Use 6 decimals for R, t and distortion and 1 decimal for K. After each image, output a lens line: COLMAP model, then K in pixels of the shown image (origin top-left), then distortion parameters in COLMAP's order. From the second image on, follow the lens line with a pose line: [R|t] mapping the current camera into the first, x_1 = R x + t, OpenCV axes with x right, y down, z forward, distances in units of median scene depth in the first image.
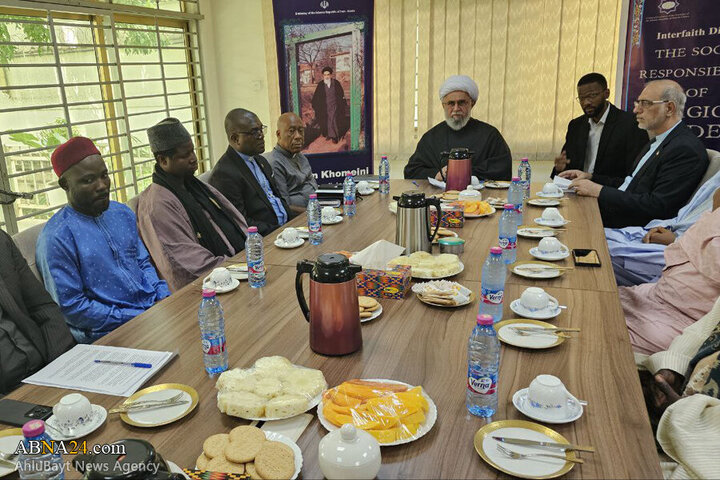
lens RADIAL K [[576.6, 0, 291.1], [0, 576.6, 242.2], [0, 0, 1]] dist [0.057918, -0.056127]
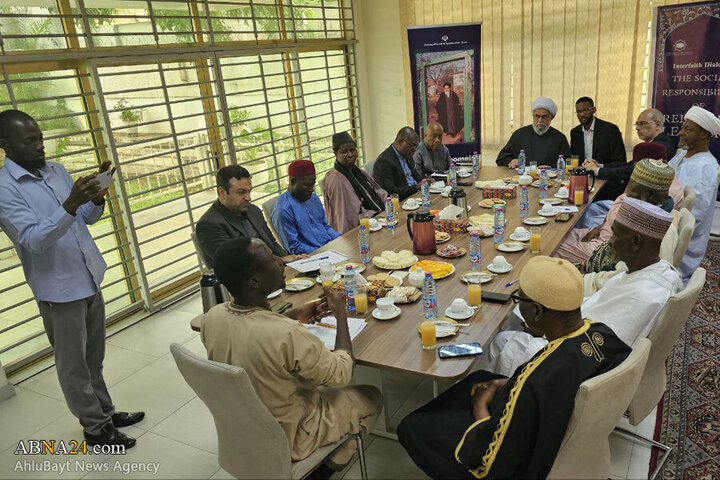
lens RADIAL K [[576.6, 0, 404.7], [0, 576.6, 248.1], [0, 0, 1]] dist [0.057918, -0.056127]
pose [[0.998402, 0.011331, -0.055365, 0.042732], [-0.007989, 0.998153, 0.060217, 0.011619], [0.055945, -0.059678, 0.996649, -0.421607]]
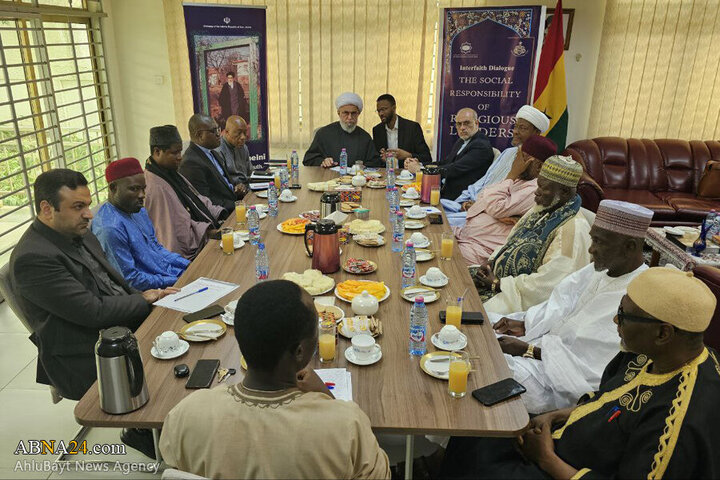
lens RADIAL K [[575.4, 0, 349.3], [0, 575.4, 251.3], [0, 0, 1]] dist [0.060612, -0.062541]
pose [[0.927952, -0.065182, 0.366957, -0.181014], [0.041492, 0.996535, 0.072090, -0.001983], [-0.370384, -0.051670, 0.927441, -0.251214]]
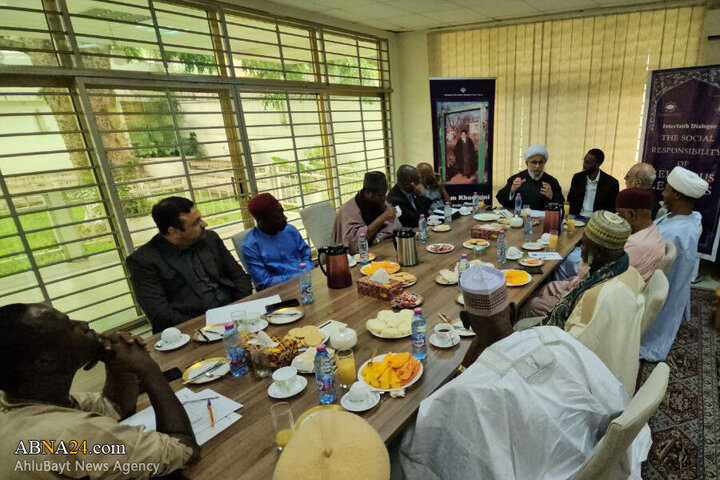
lens RADIAL K [[422.6, 0, 463.5], [0, 422.6, 264.2], [0, 0, 1]] dist [0.003157, -0.000765]
pose [[0.995450, 0.073434, -0.060721, 0.159096], [-0.069118, 0.995123, 0.070371, -0.020585], [0.065592, -0.065854, 0.995671, -0.166065]]
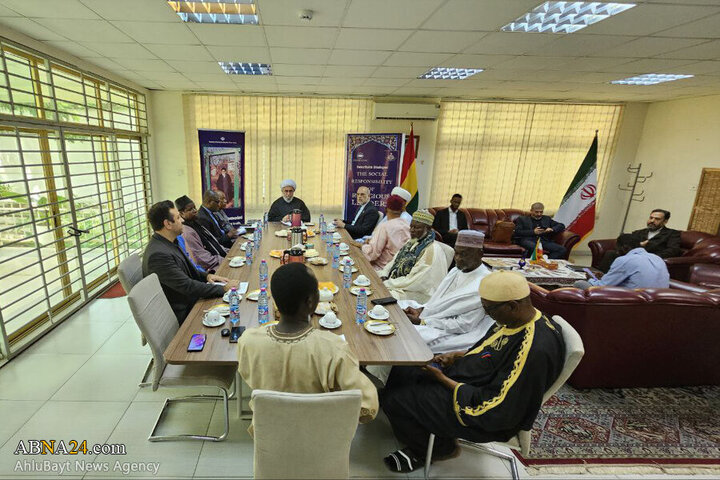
lens RADIAL K [[352.3, 0, 297.6], [0, 352.3, 248.0], [0, 0, 1]] dist [-0.003216, -0.001256]
pose [[0.904838, -0.034490, 0.424356, -0.246547], [0.046336, 0.998770, -0.017623, 0.019895], [-0.423226, 0.035609, 0.905324, -0.248193]]
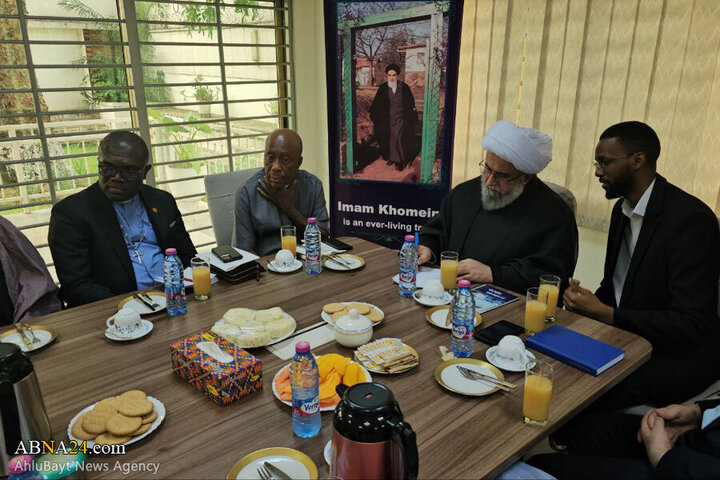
lens RADIAL K [[576.6, 0, 359.4], [0, 576.6, 247.8], [0, 0, 1]] dist [0.057918, -0.056127]
pose [[0.910064, 0.188669, -0.369036, 0.334572], [-0.169172, 0.981930, 0.084822, -0.135462], [0.378371, -0.014763, 0.925536, 0.323950]]
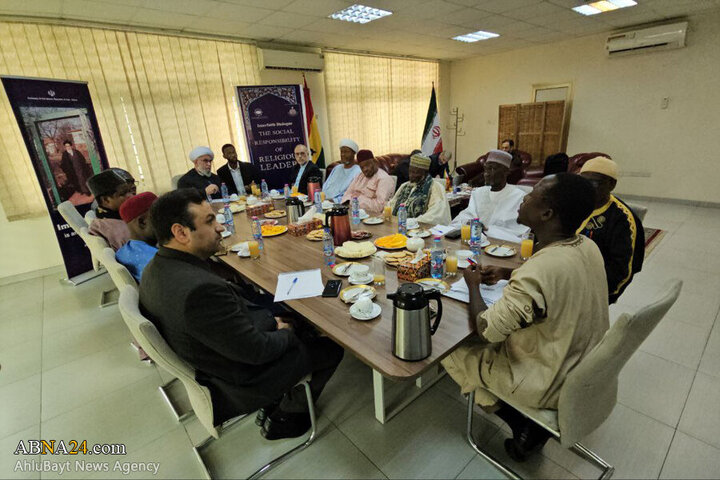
lens RADIAL K [[348.2, 0, 370.7], [0, 348.2, 247.5], [0, 0, 1]] dist [0.004626, -0.003885]
pose [[0.411852, -0.274981, 0.868771, -0.418576], [0.281476, 0.945150, 0.165718, -0.006289], [-0.866688, 0.176287, 0.466663, 0.065707]]
